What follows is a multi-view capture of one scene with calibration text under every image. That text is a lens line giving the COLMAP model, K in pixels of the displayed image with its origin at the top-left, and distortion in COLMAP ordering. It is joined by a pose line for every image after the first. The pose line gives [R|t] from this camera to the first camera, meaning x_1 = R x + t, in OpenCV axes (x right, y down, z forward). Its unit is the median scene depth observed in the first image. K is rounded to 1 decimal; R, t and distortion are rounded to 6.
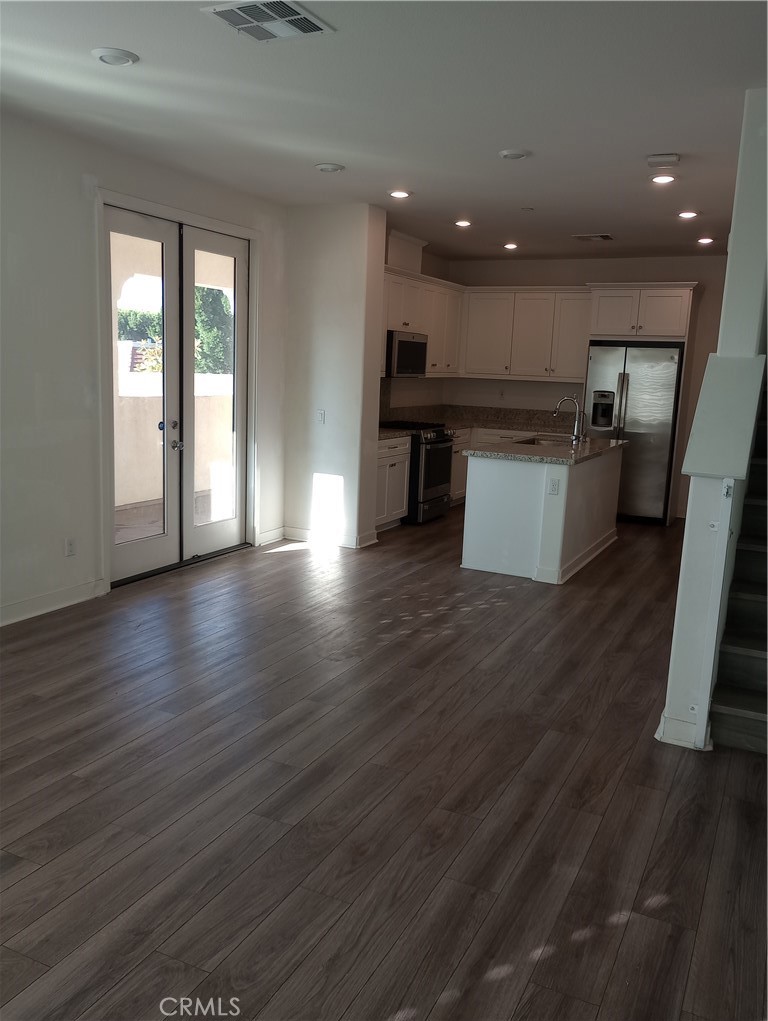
lens RADIAL K [[841.7, 0, 382.4], [0, 841.7, 510.9], [0, 0, 1]] dist [0.033943, -0.069629]
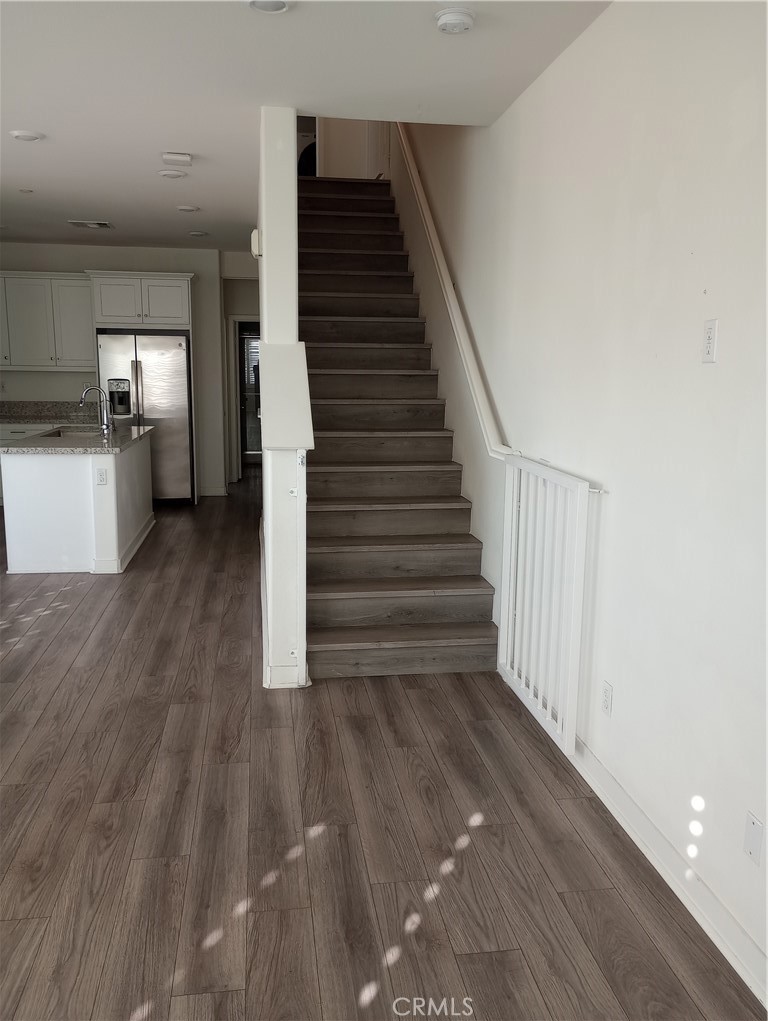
lens RADIAL K [[841.7, 0, 389.1], [0, 841.7, 514.2], [0, 0, 1]] dist [0.033943, -0.069629]
pose [[0.816826, -0.128692, 0.562347, -0.136339], [0.117947, 0.991464, 0.055573, -0.000705], [-0.564698, 0.020933, 0.825032, -0.018945]]
